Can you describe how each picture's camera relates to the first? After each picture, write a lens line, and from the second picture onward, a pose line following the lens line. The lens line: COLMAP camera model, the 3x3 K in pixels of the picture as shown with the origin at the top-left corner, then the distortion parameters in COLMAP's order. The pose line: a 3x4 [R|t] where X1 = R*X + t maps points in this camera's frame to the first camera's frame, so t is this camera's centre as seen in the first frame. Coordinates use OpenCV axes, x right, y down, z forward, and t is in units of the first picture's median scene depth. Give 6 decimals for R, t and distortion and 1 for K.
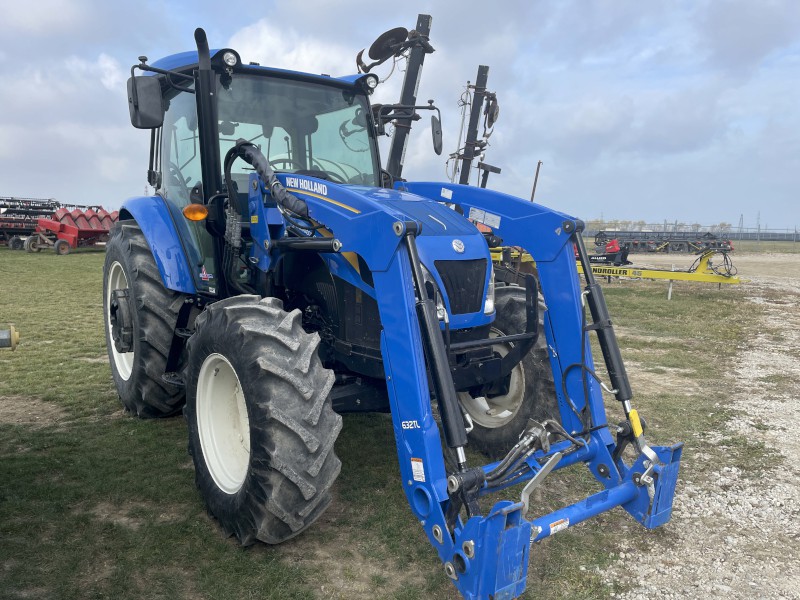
lens RADIAL K [[608.8, 0, 400.3], [0, 608.8, 300.3], [0, 0, 1]] dist [0.041907, -0.018837]
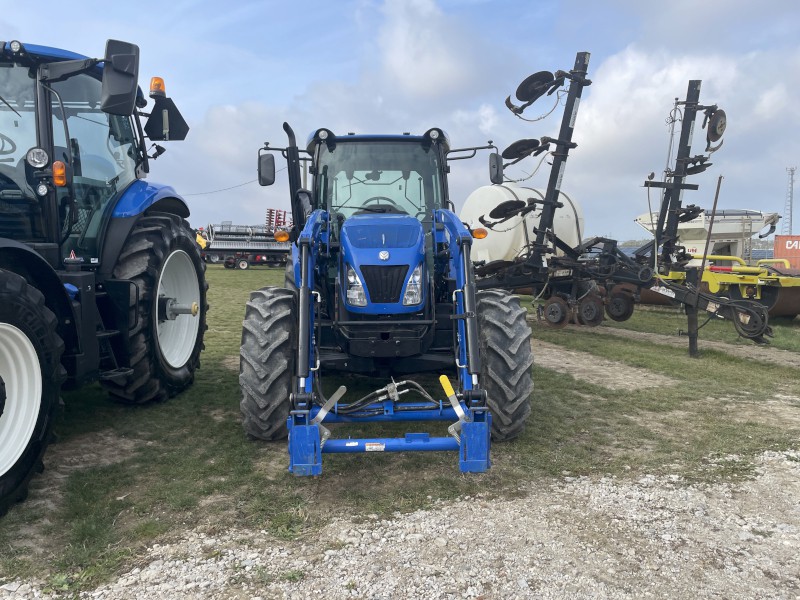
lens RADIAL K [[608.8, 0, 397.8], [0, 608.8, 300.6], [0, 0, 1]] dist [0.041907, -0.018837]
pose [[0.828517, 0.034733, -0.558886, 0.418070], [-0.058786, 0.997954, -0.025128, 0.022638], [0.556870, 0.053674, 0.828864, -0.066705]]
